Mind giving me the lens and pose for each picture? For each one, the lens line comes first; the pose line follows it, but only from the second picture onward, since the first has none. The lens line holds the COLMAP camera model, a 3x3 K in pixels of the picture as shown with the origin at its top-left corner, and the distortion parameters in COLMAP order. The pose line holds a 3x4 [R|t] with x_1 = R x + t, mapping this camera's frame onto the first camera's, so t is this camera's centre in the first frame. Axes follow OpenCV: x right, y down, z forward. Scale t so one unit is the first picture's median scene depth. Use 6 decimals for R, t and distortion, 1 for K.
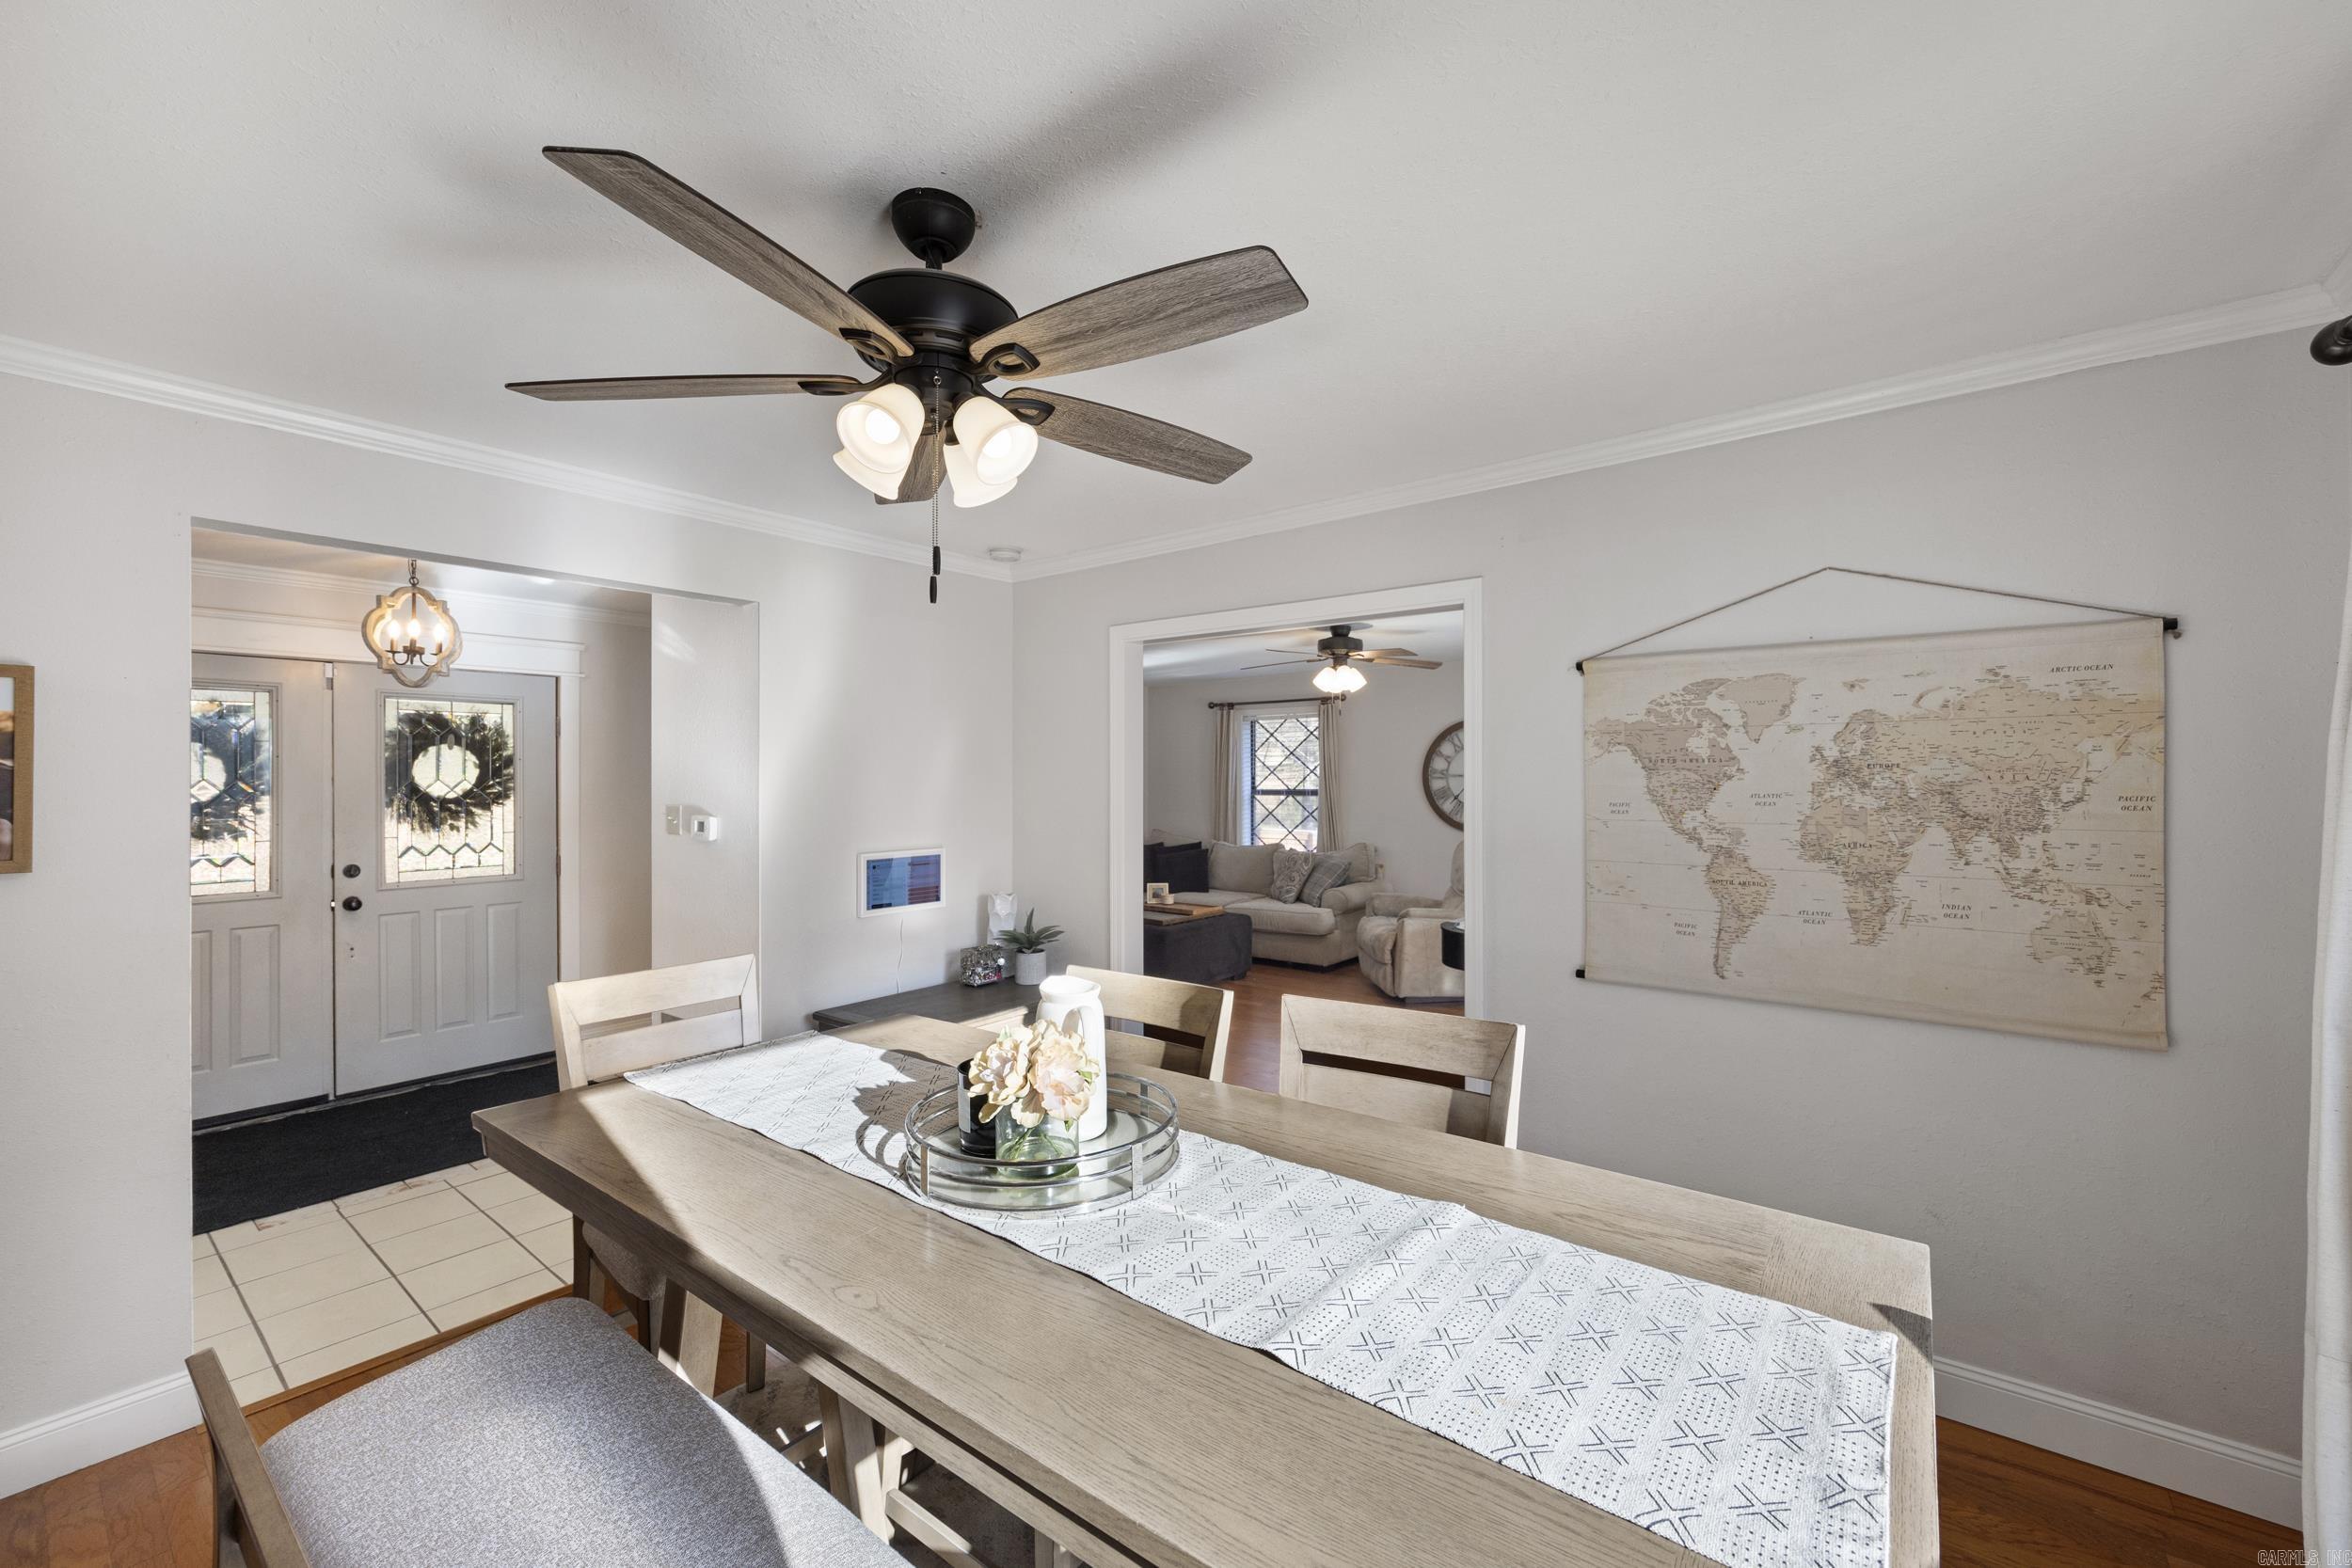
lens RADIAL K [[933.2, 0, 1185.7], [0, 933.2, 778.6], [0, 0, 1]] dist [0.000379, 0.000016]
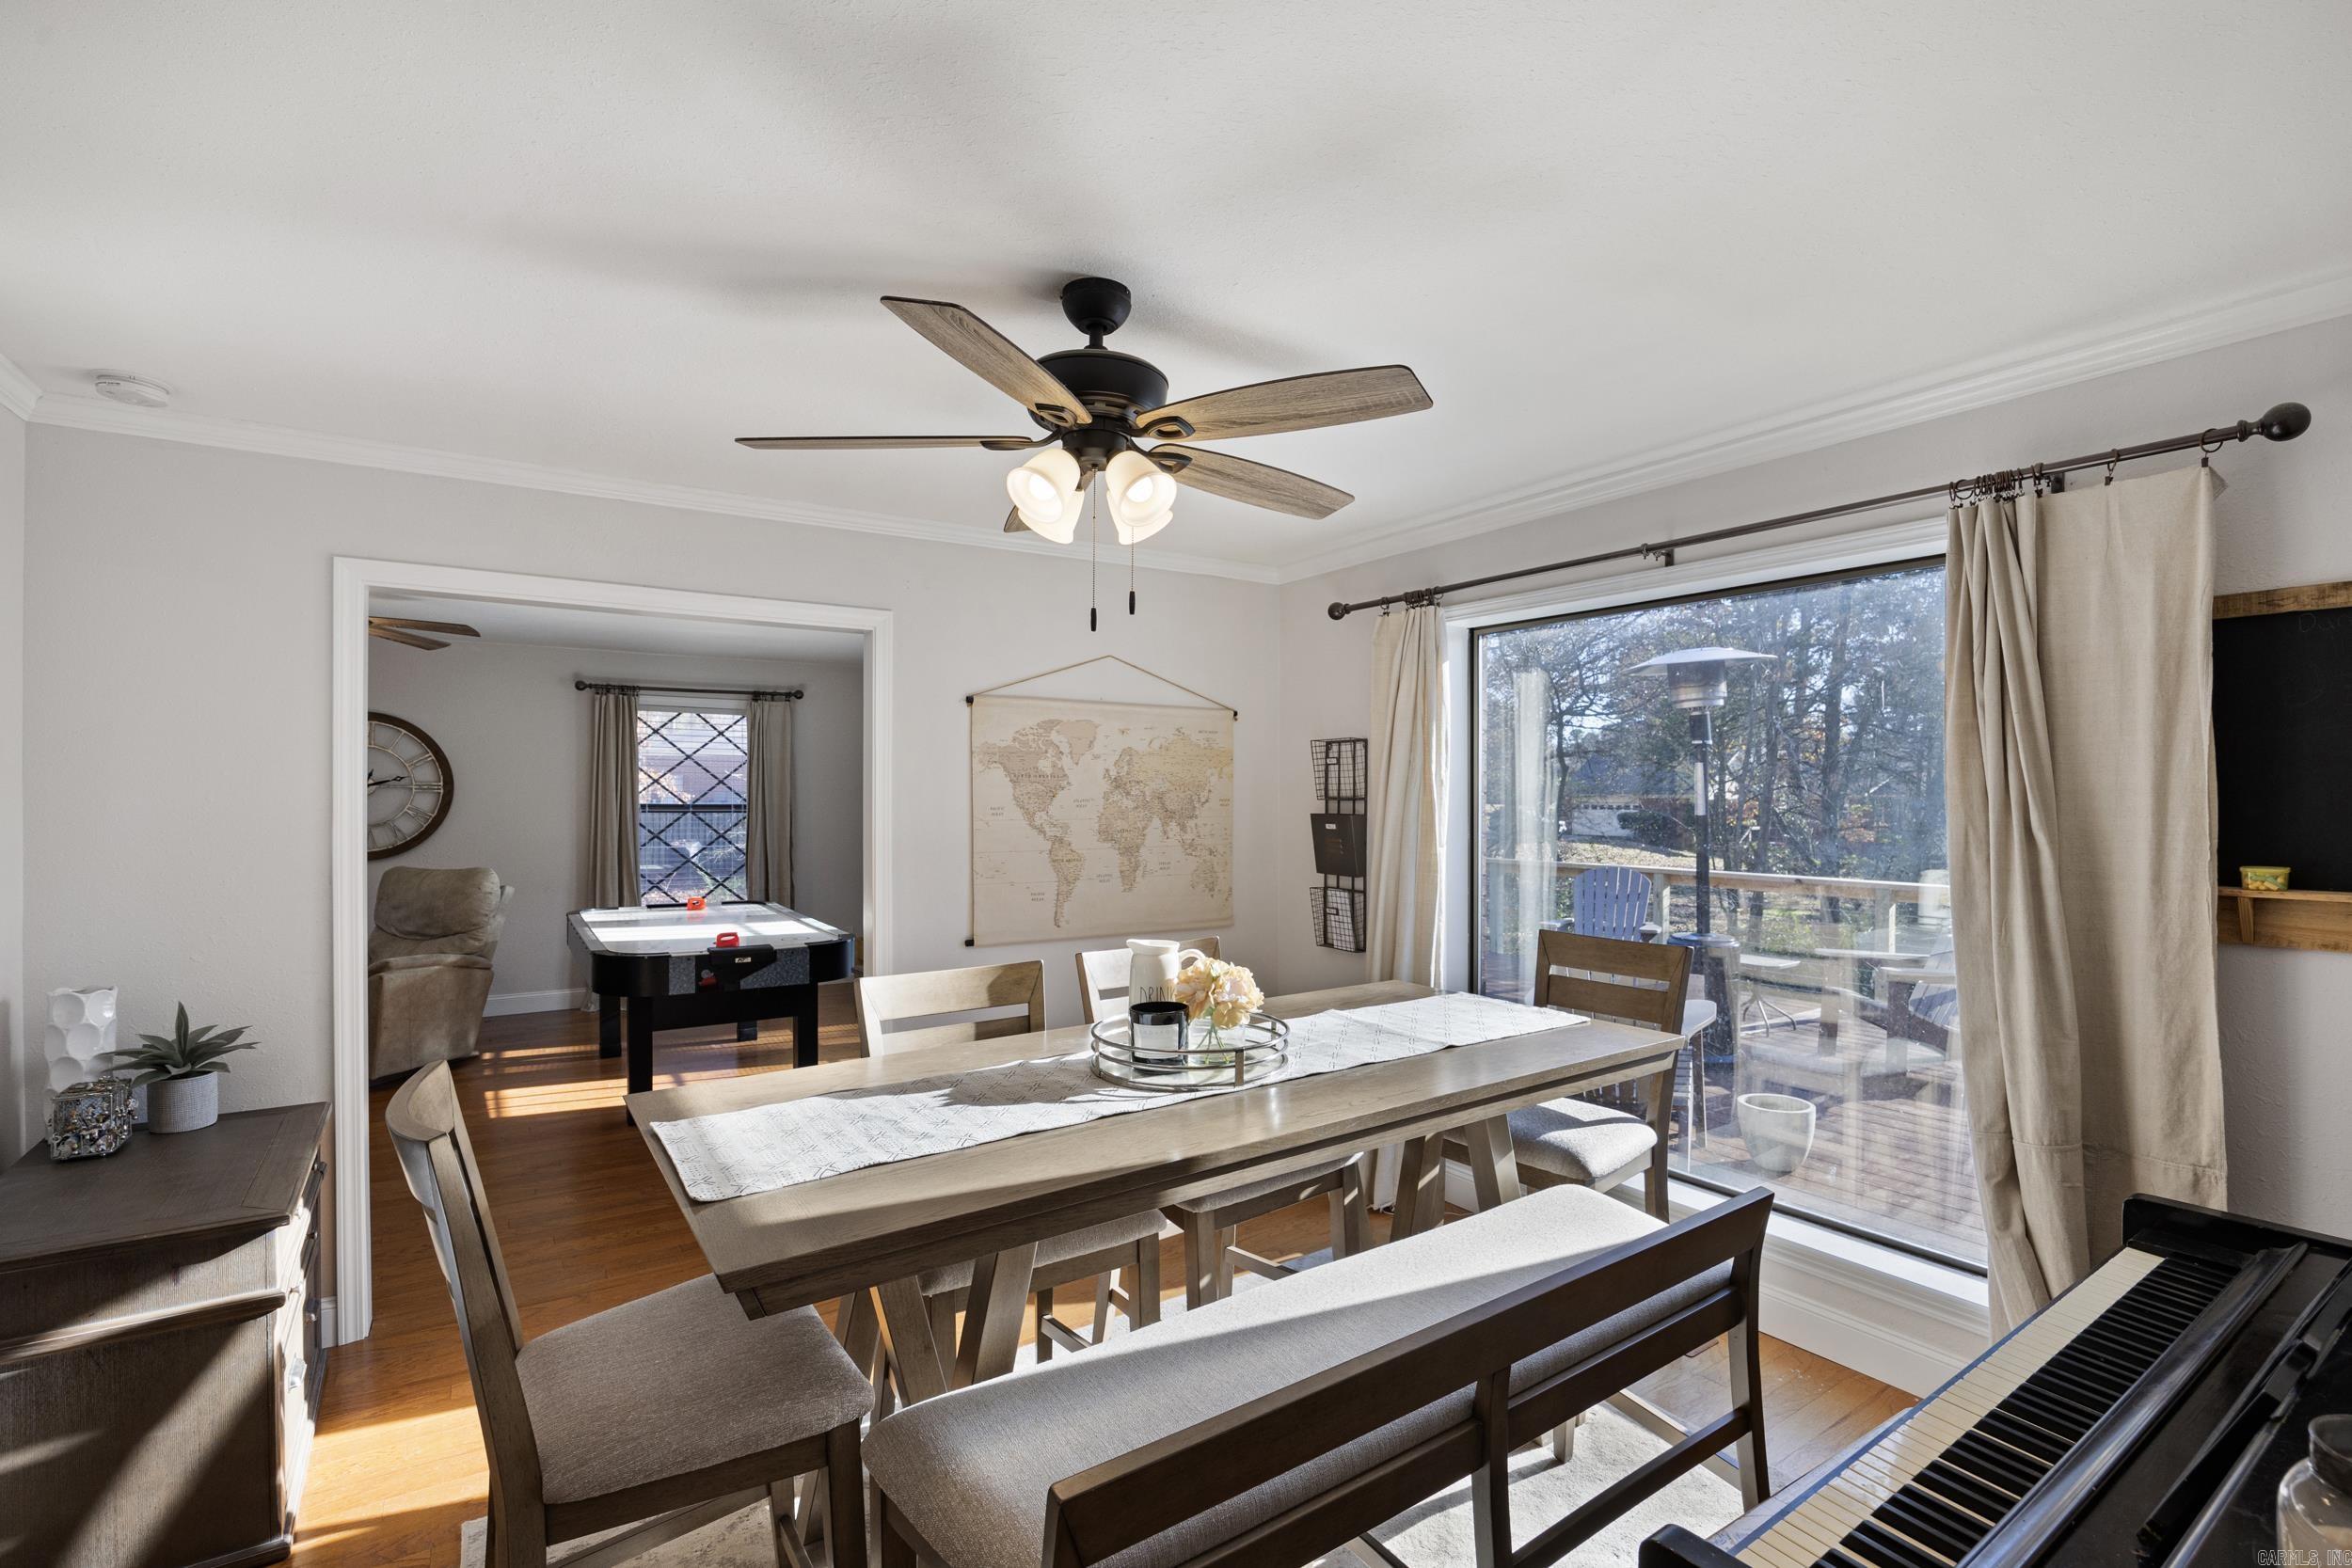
lens RADIAL K [[1052.3, 0, 1191.1], [0, 1052.3, 806.3], [0, 0, 1]] dist [-0.005008, -0.000572]
pose [[0.319740, -0.010305, 0.947449, -0.956504], [-0.004063, 0.999917, 0.012247, 0.006283], [-0.947497, -0.007765, 0.319671, 0.301711]]
